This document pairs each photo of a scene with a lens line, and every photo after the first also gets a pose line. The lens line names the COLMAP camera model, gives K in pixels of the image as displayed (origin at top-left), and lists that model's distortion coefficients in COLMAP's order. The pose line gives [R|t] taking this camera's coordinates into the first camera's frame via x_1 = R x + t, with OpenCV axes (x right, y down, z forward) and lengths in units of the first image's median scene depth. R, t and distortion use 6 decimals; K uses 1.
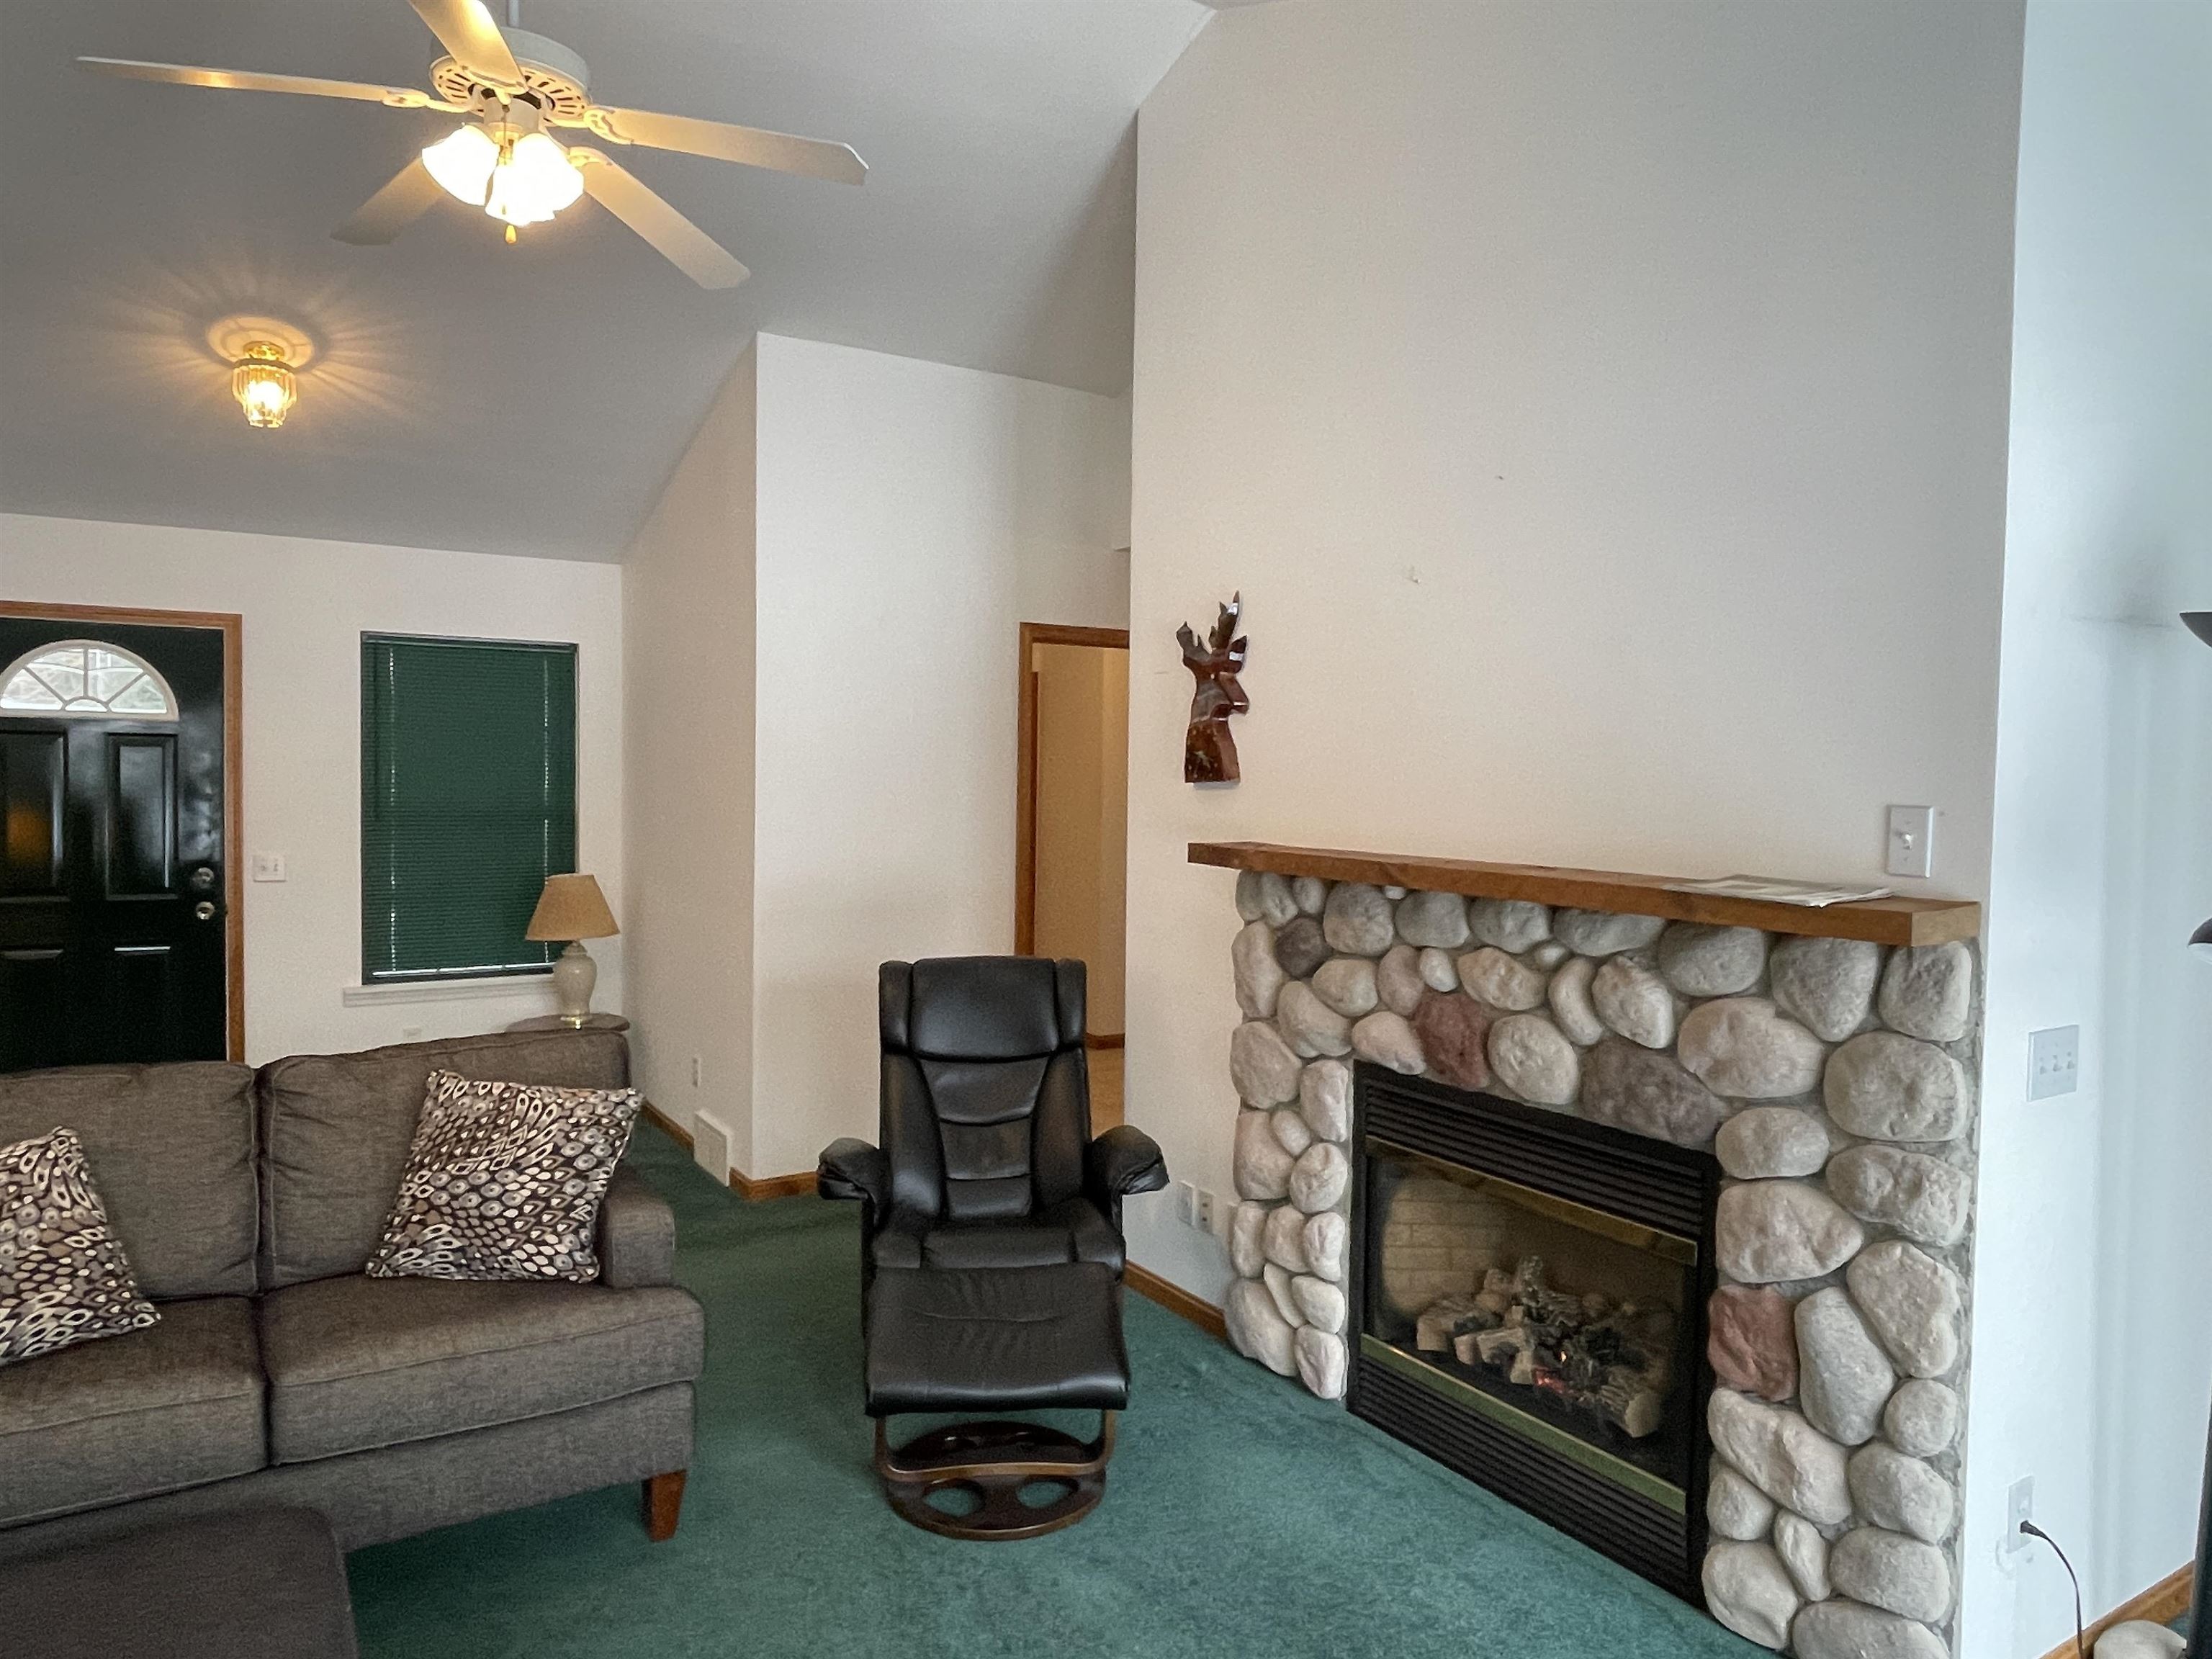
lens RADIAL K [[1443.7, 0, 1113.6], [0, 1443.7, 832.1], [0, 0, 1]] dist [0.009639, -0.029064]
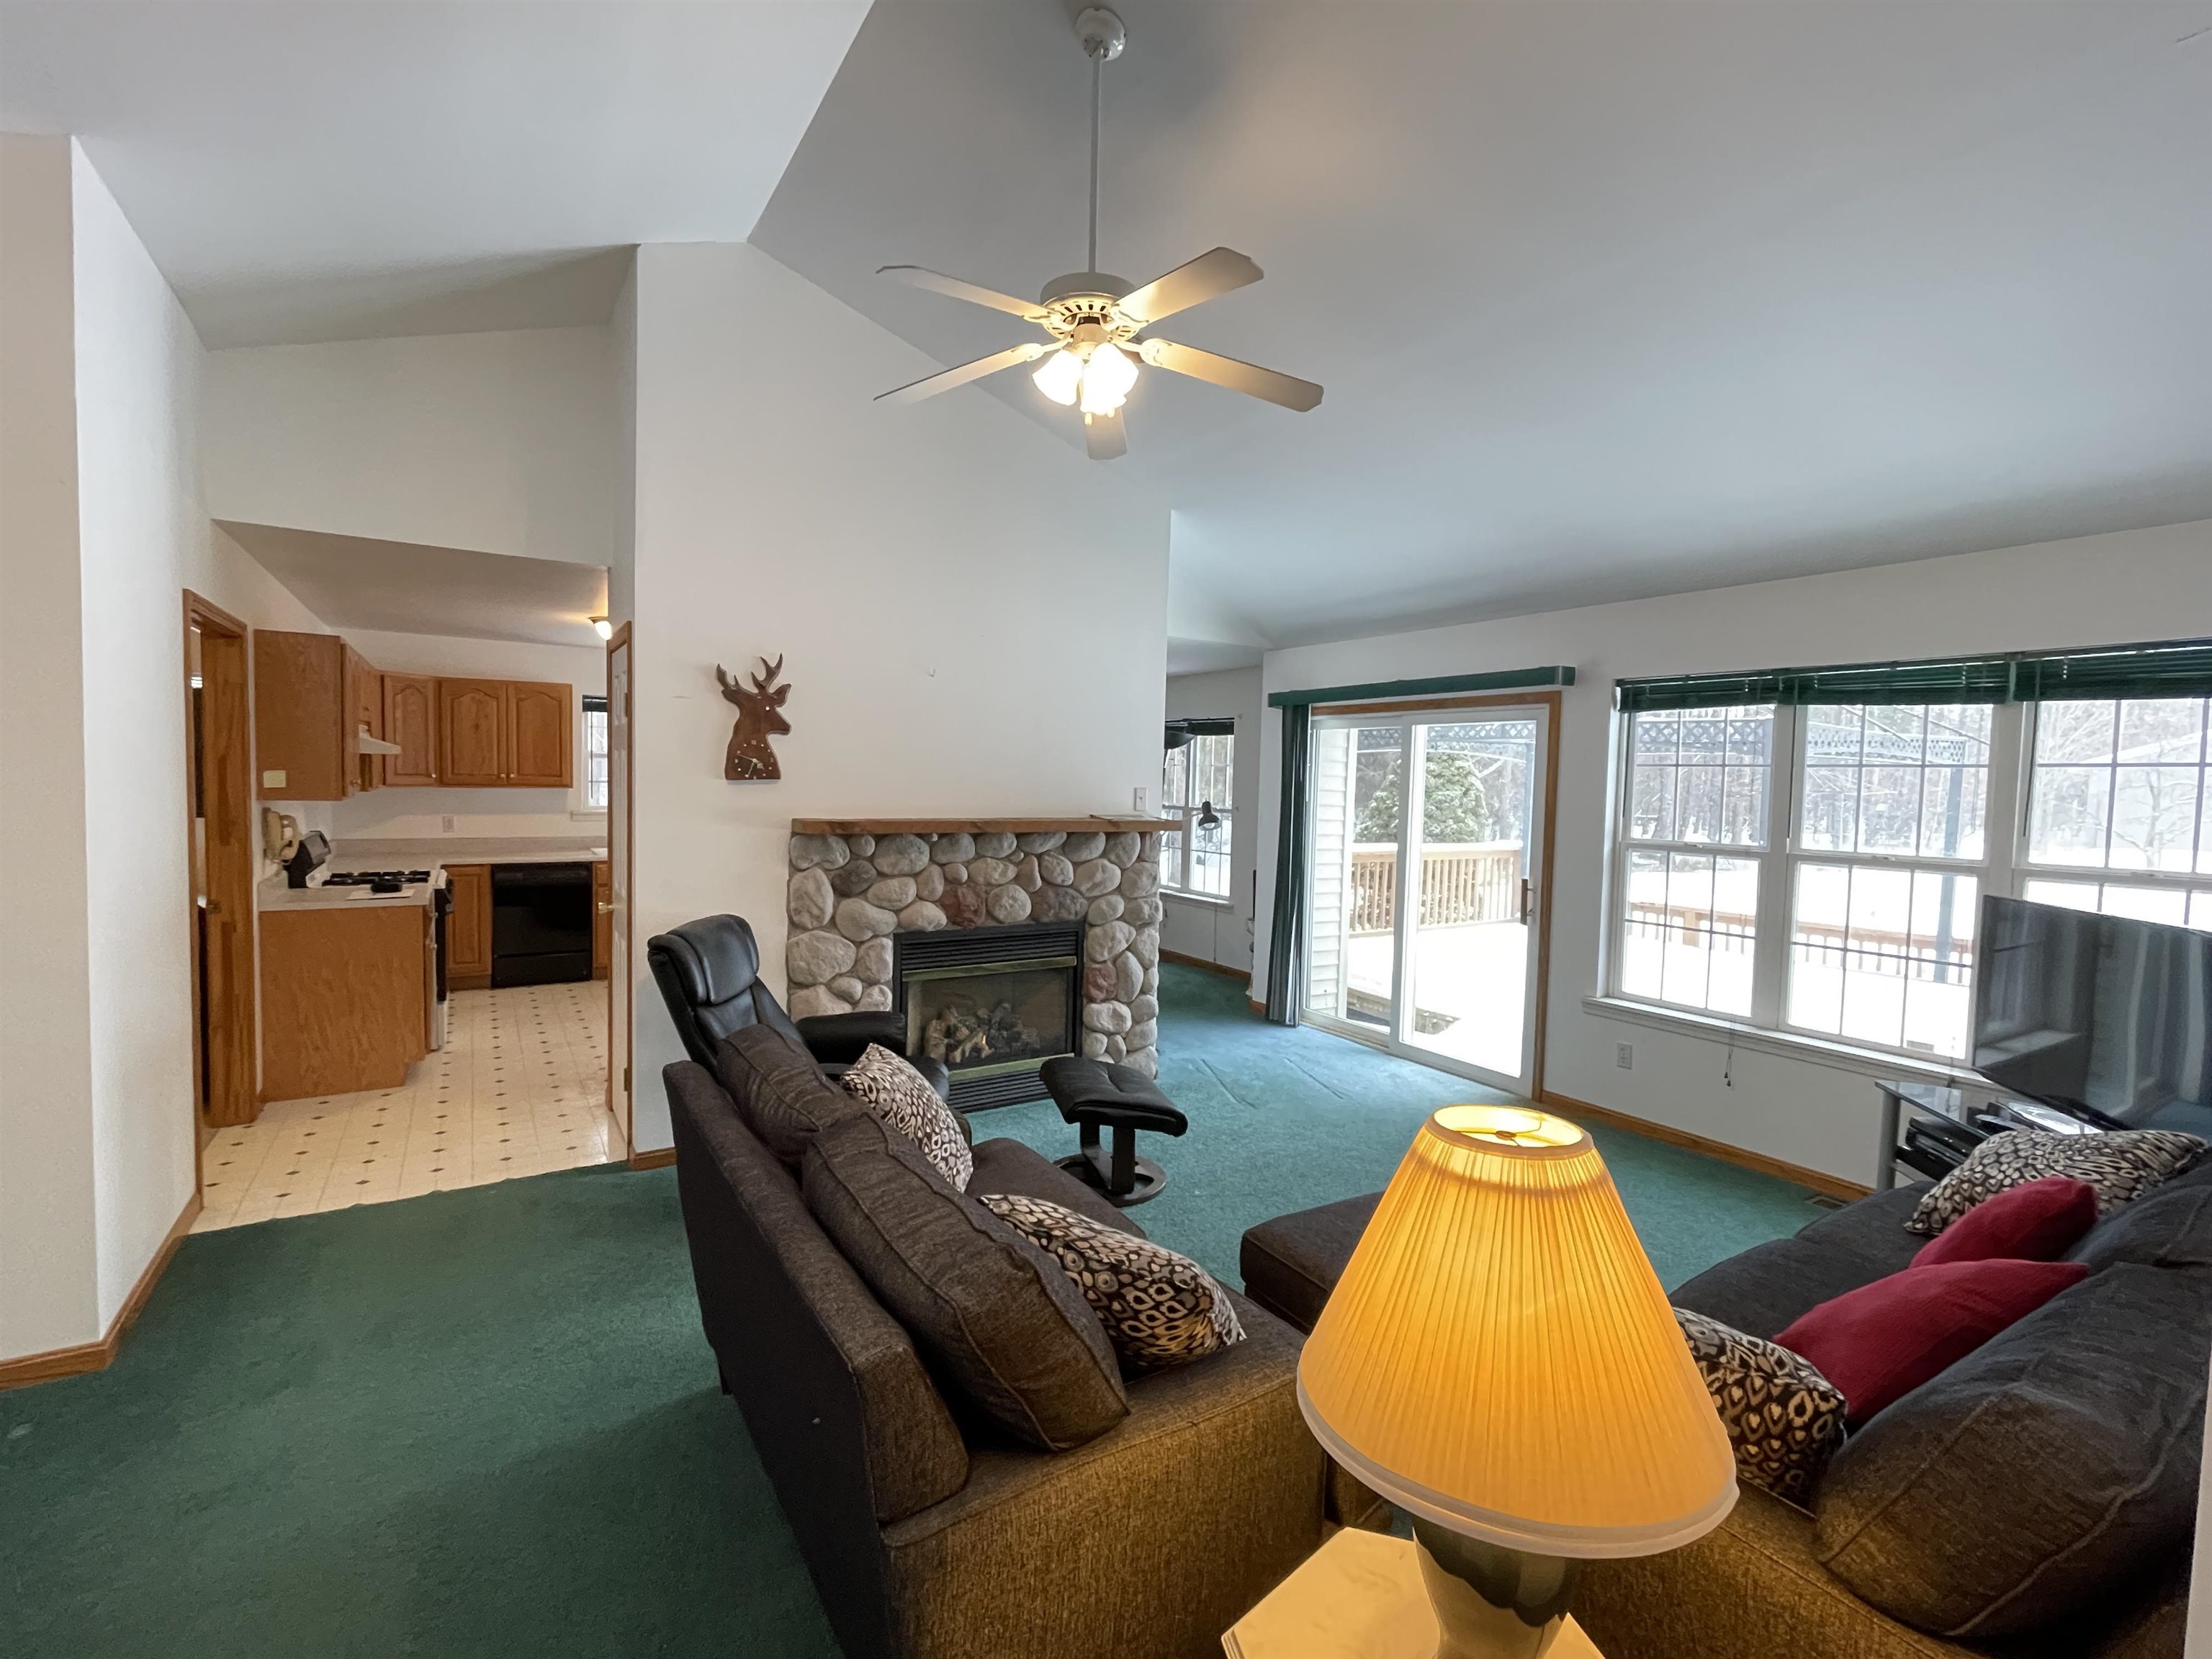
lens RADIAL K [[966.0, 0, 1106.0], [0, 966.0, 829.5], [0, 0, 1]] dist [-0.000253, -0.000010]
pose [[-0.005790, -0.064087, 0.997928, -1.125559], [0.024568, 0.997634, 0.064210, -0.047835], [-0.999681, 0.024889, -0.004202, 0.797727]]
